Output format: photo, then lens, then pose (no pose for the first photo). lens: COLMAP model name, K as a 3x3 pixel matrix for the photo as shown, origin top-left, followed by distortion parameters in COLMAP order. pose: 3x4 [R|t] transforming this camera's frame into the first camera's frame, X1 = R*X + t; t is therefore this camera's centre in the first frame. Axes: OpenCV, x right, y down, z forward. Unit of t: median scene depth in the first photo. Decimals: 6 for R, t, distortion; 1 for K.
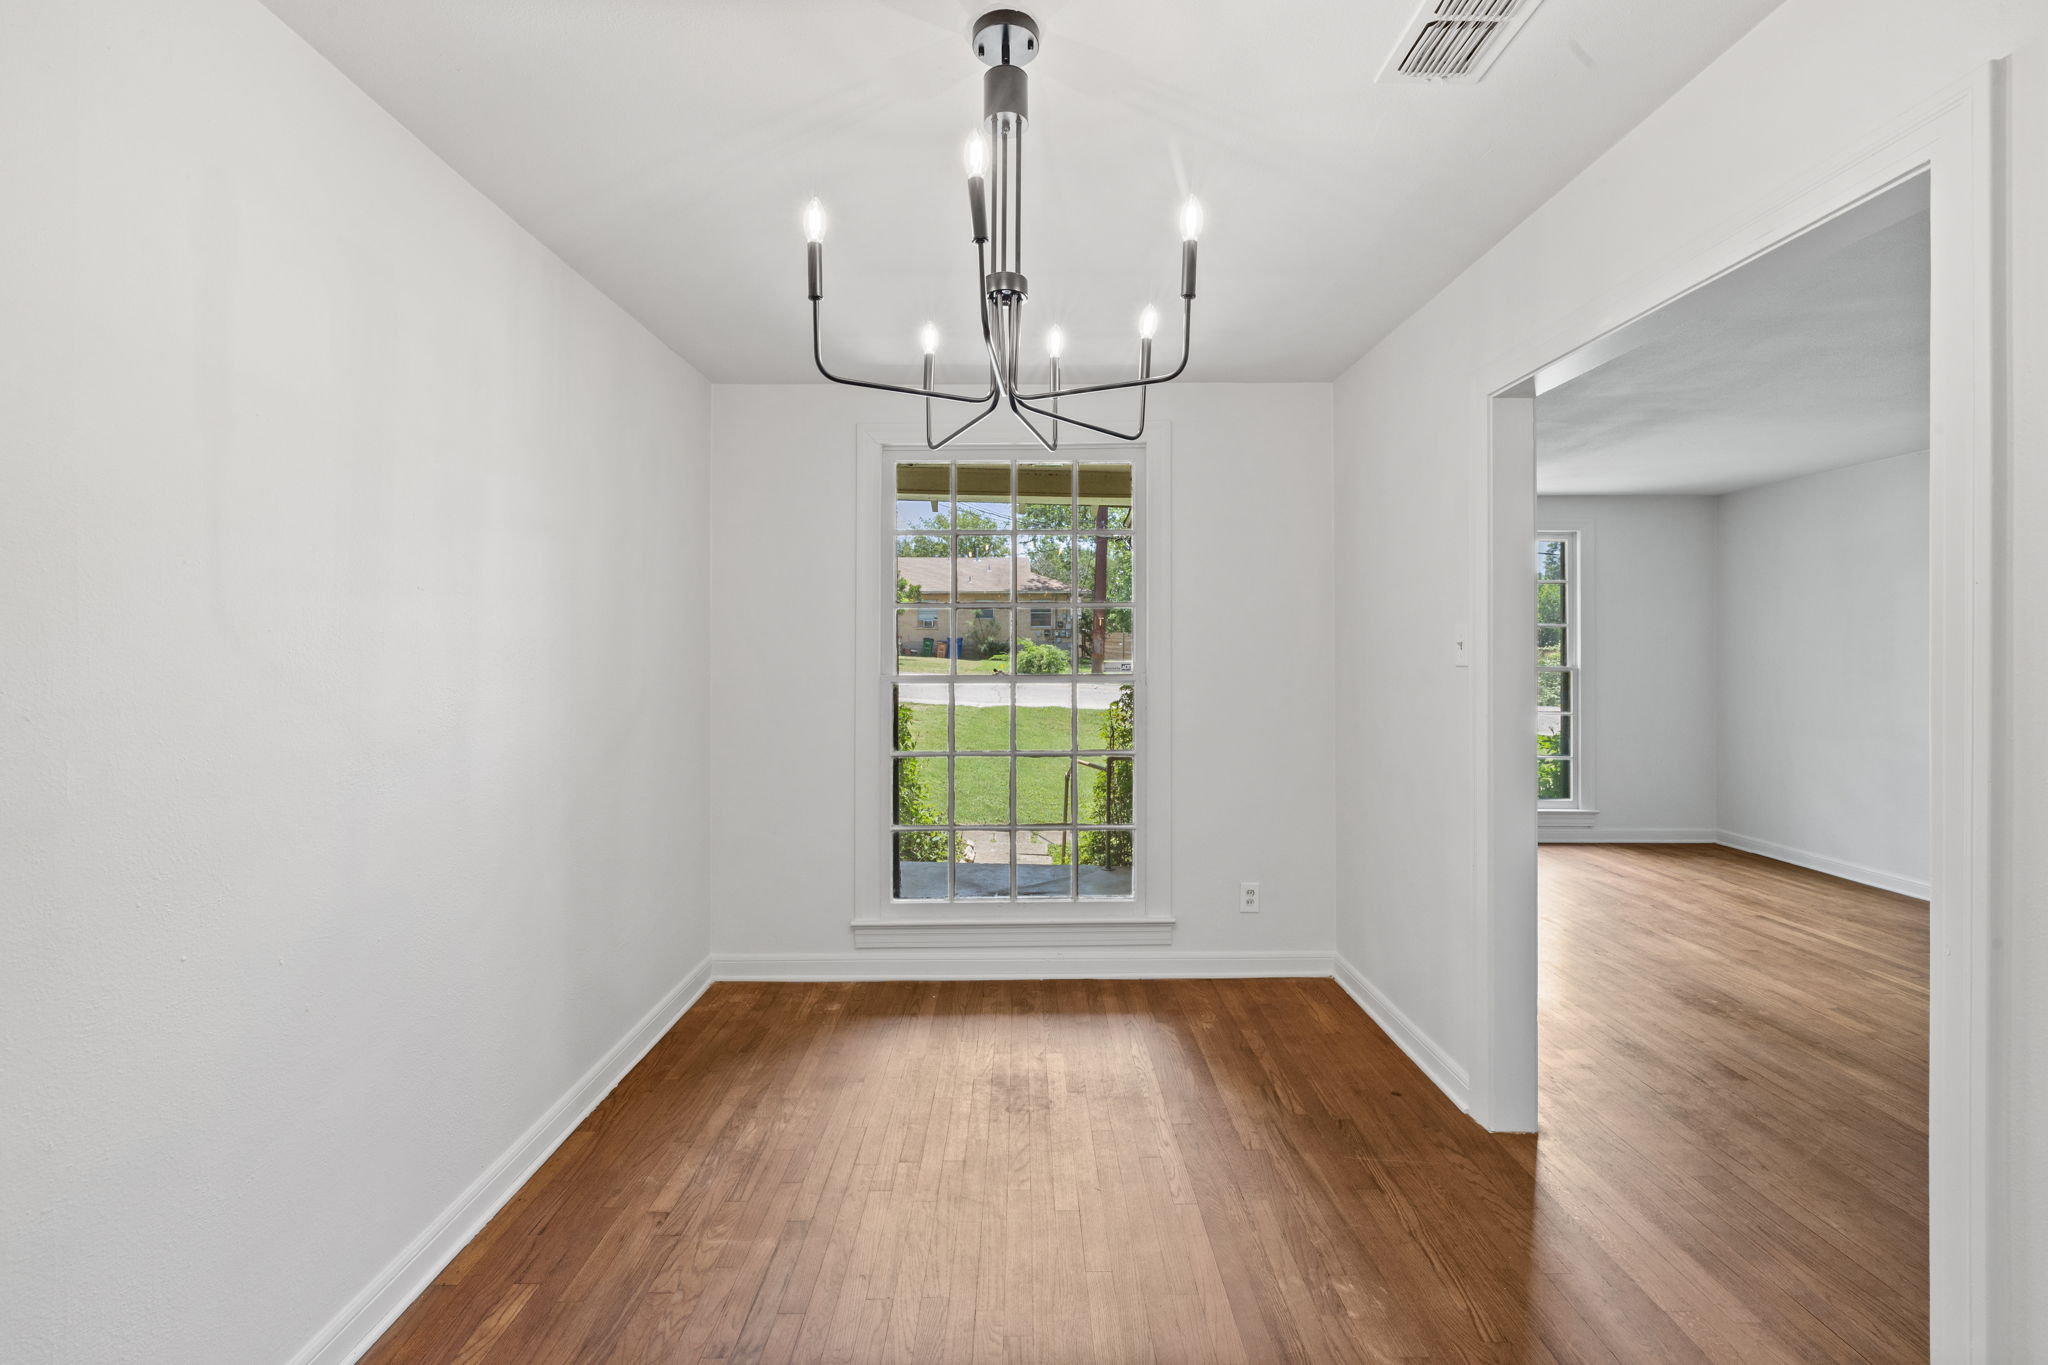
lens RADIAL K [[864.6, 0, 1010.5], [0, 864.6, 648.0], [0, 0, 1]] dist [-0.002209, -0.000042]
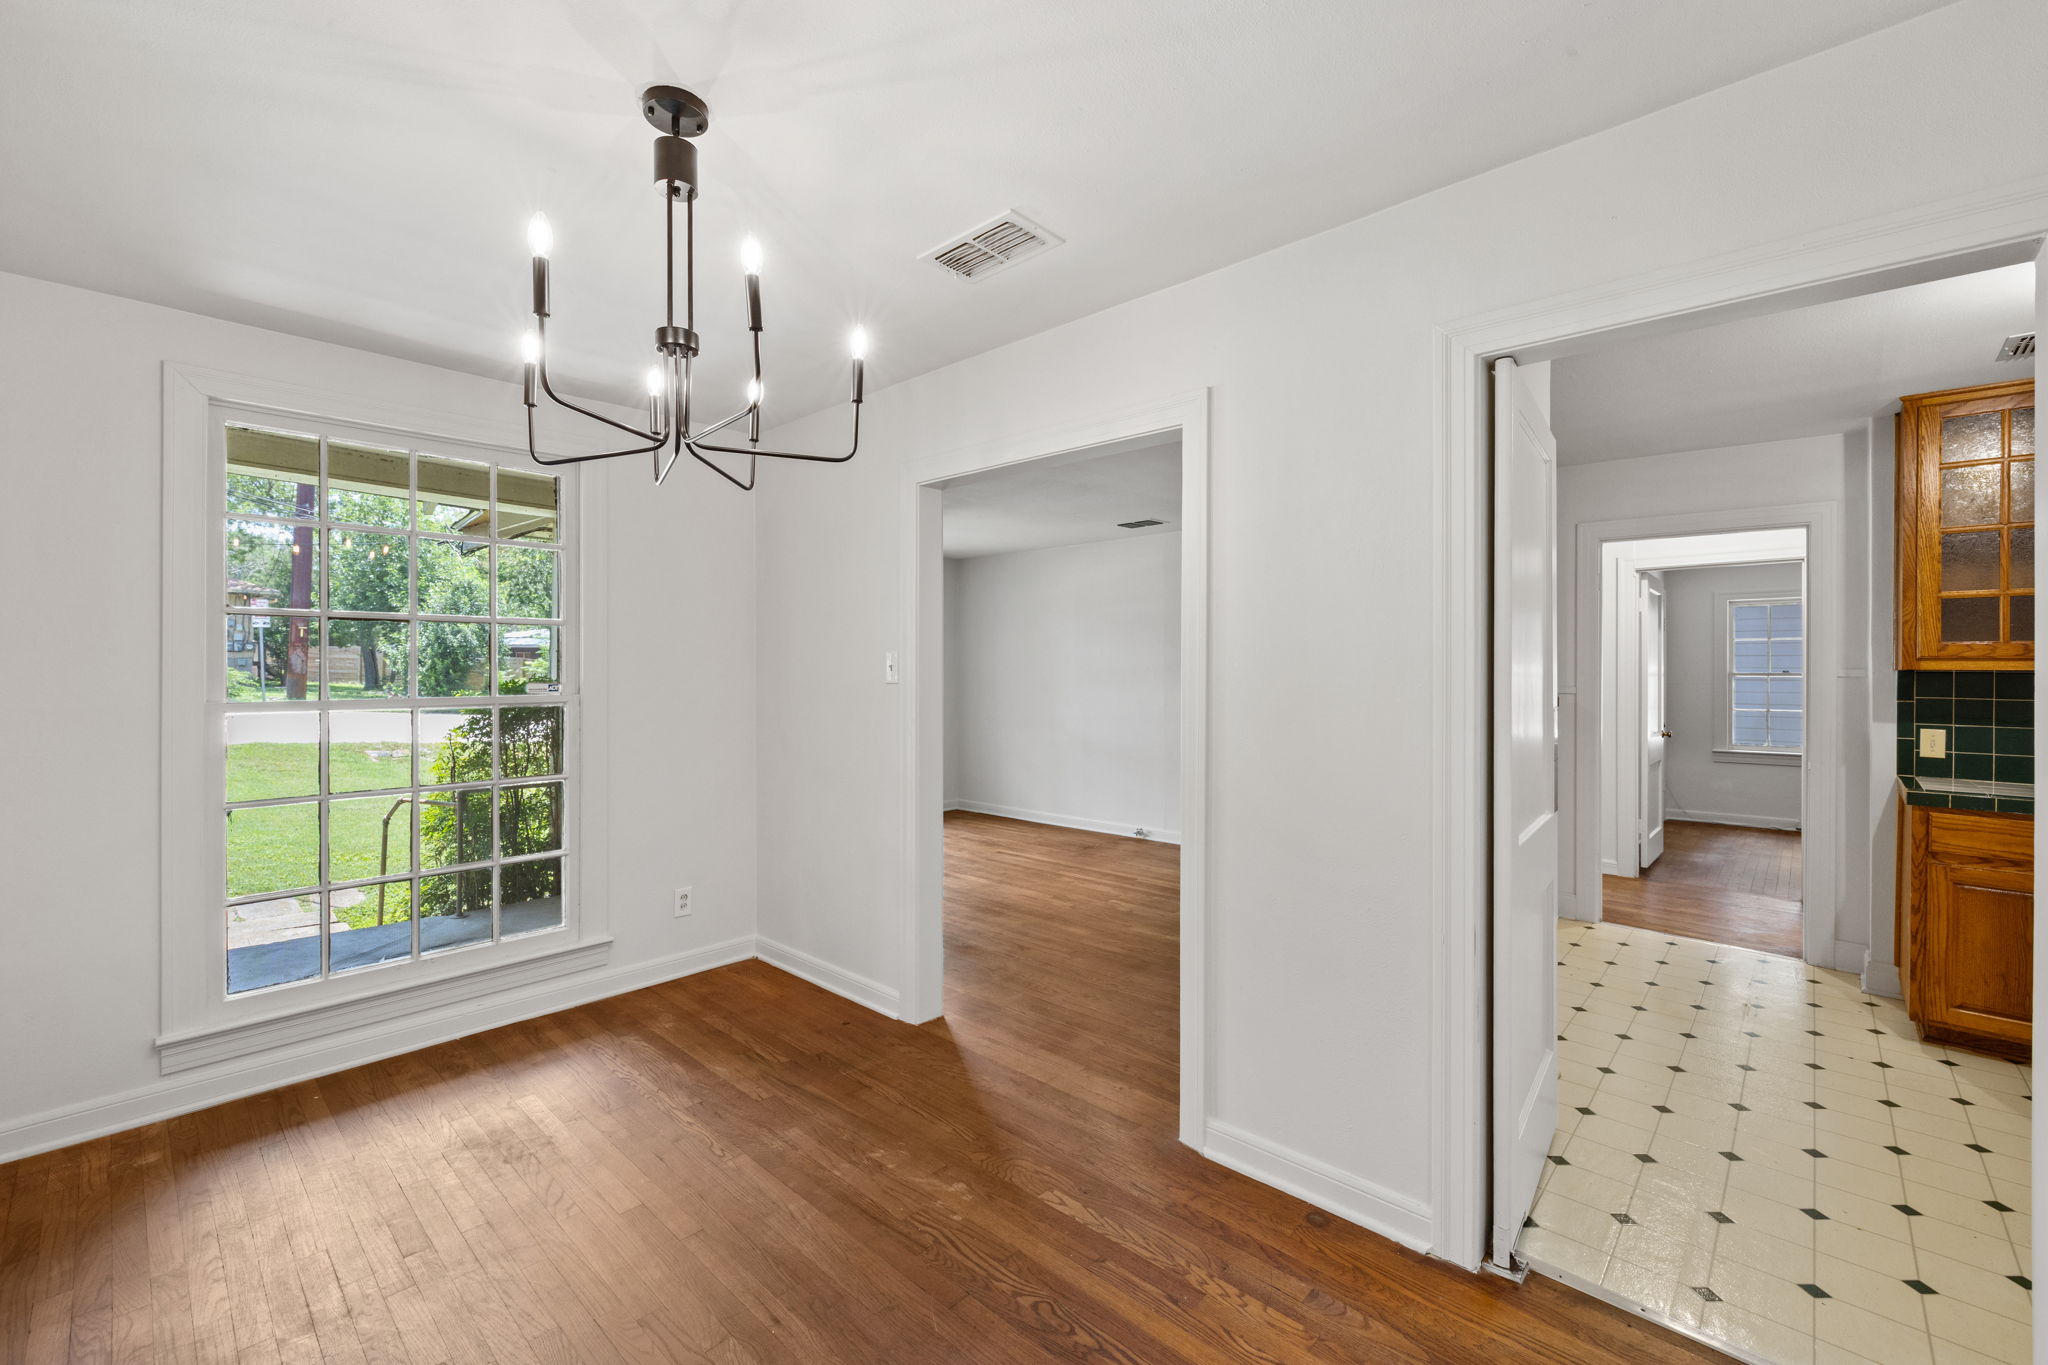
lens RADIAL K [[864.6, 0, 1010.3], [0, 864.6, 673.6], [0, 0, 1]] dist [-0.002209, -0.000042]
pose [[0.686106, -0.002100, 0.727498, -0.238609], [-0.003339, 0.999976, 0.006035, -0.001435], [-0.727494, -0.006570, 0.686083, -0.027173]]
